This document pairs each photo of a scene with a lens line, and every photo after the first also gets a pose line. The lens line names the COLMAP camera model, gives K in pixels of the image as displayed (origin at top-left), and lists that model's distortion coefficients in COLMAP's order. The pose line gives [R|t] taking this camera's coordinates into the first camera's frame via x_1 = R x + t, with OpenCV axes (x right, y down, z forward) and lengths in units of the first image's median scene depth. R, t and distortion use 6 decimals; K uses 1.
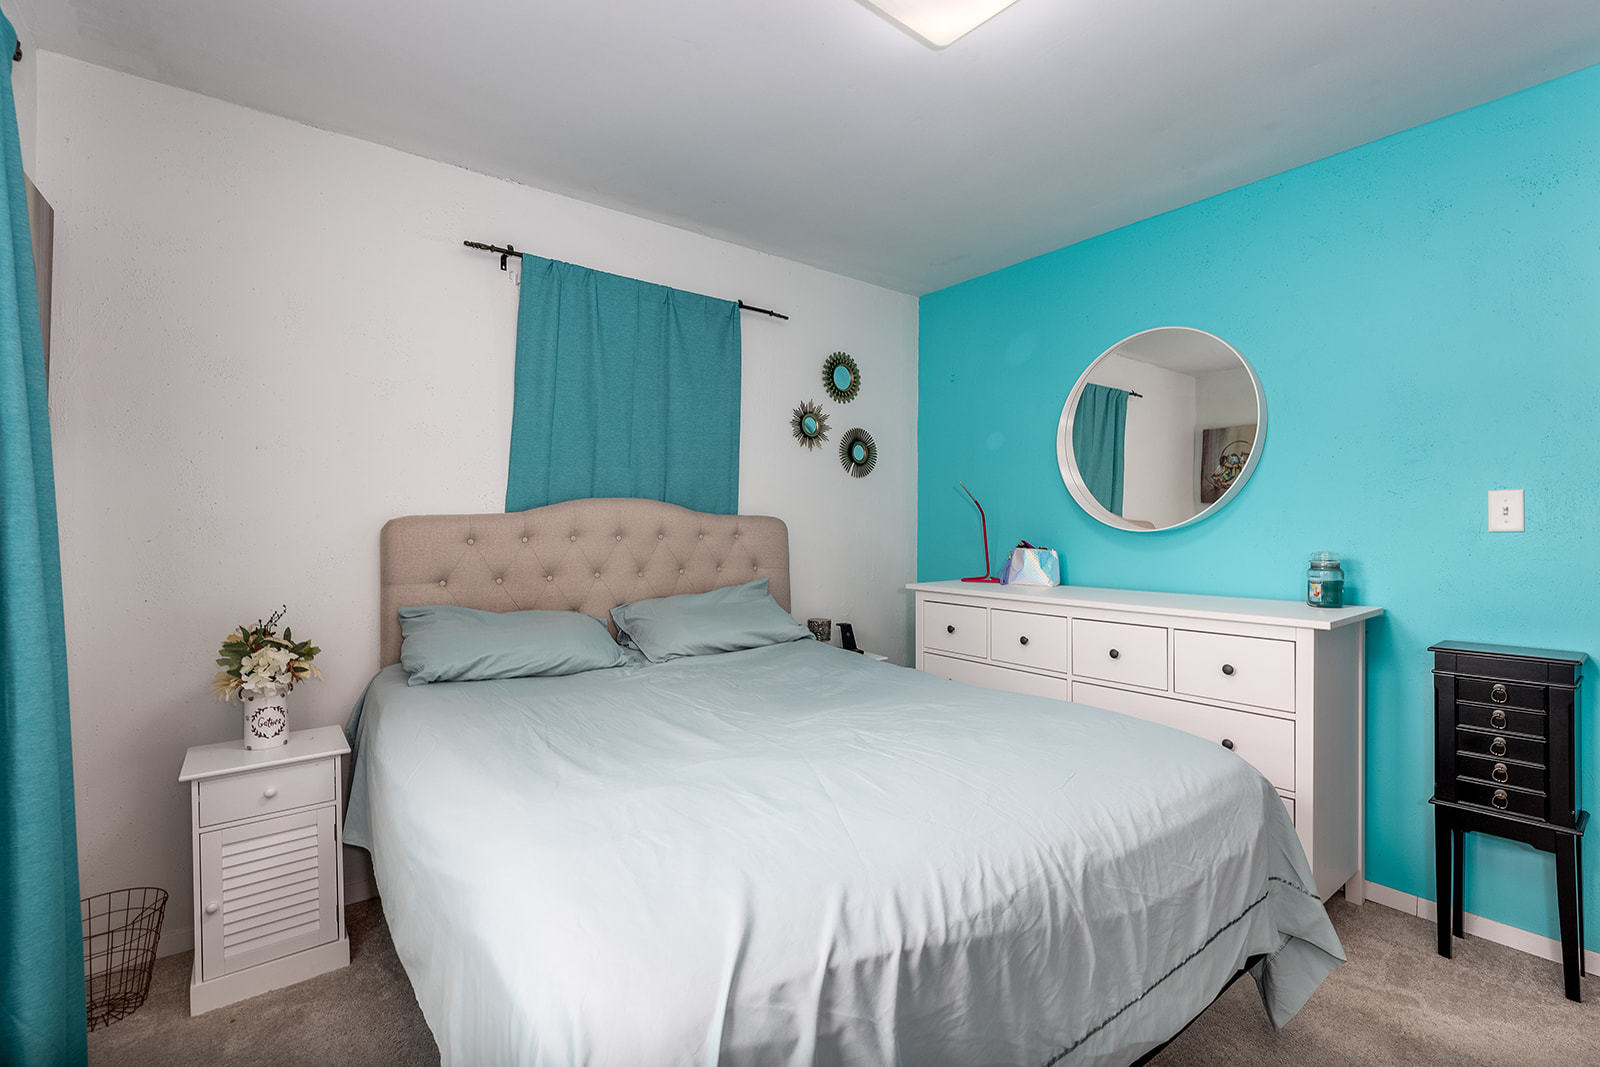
lens RADIAL K [[727.6, 0, 814.3], [0, 727.6, 534.8], [0, 0, 1]] dist [0.010707, 0.000147]
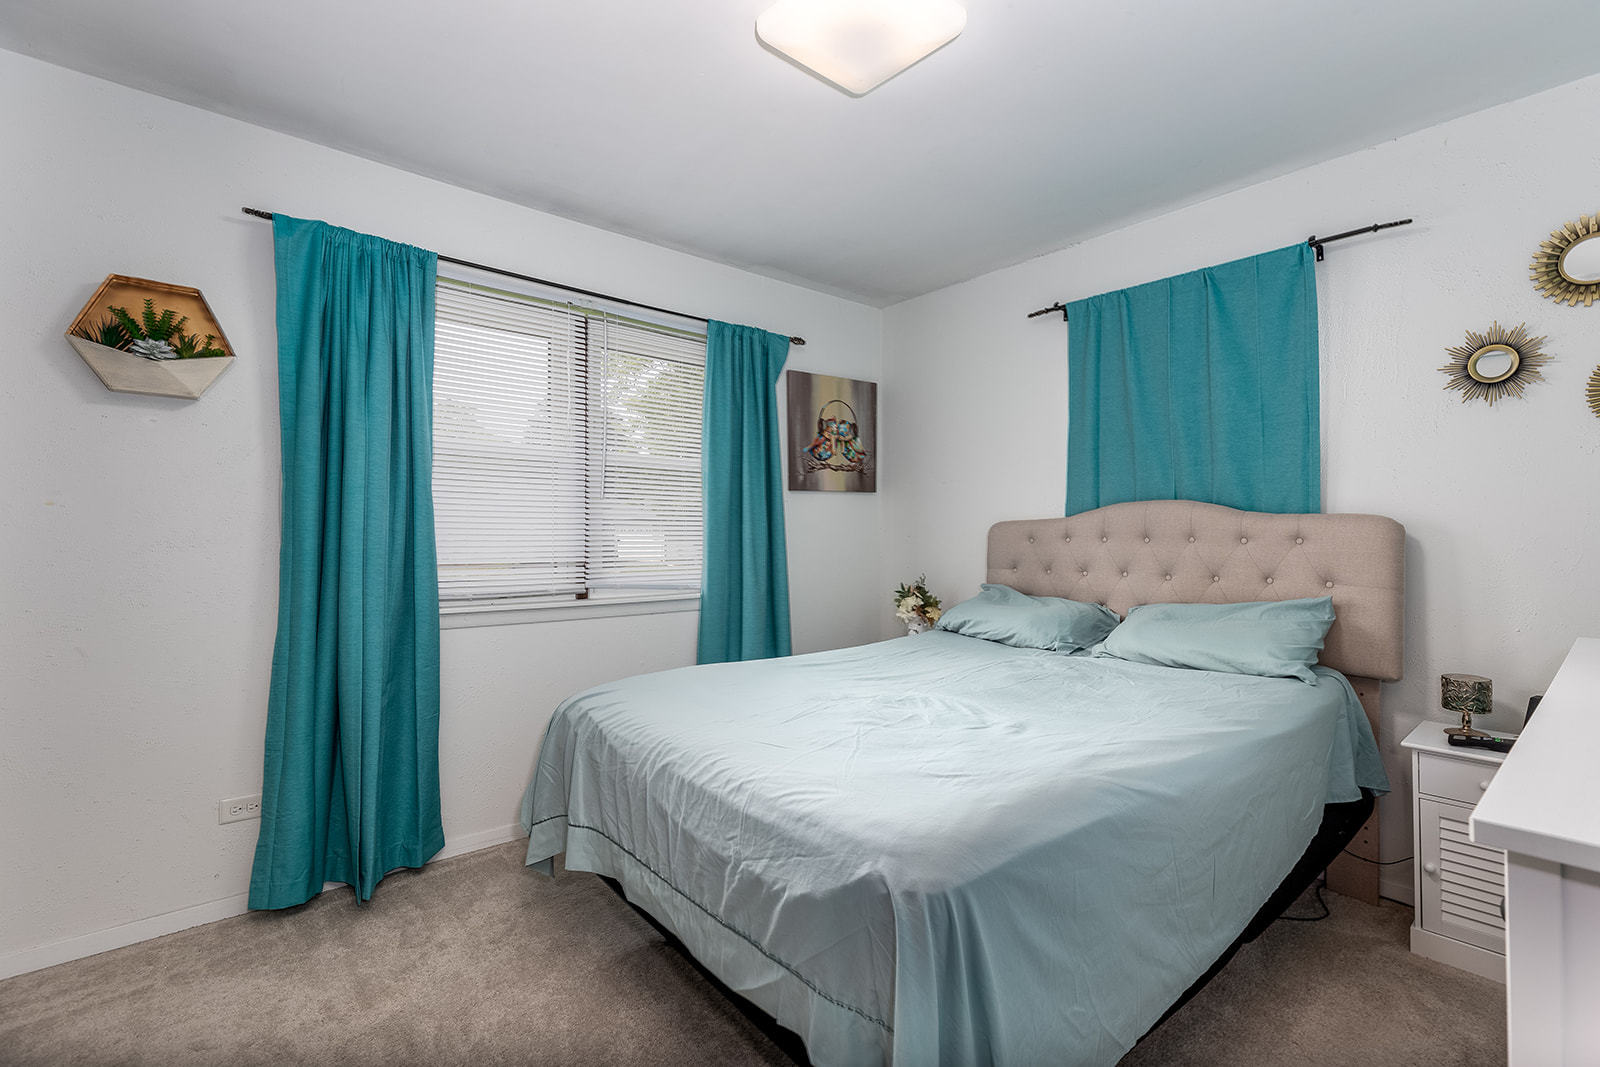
lens RADIAL K [[727.6, 0, 813.6], [0, 727.6, 525.7], [0, 0, 1]] dist [0.010707, 0.000147]
pose [[0.033547, -0.002325, -0.999434, 0.742185], [-0.010595, 0.999940, -0.002682, -0.007444], [0.999381, 0.010679, 0.033521, 0.502158]]
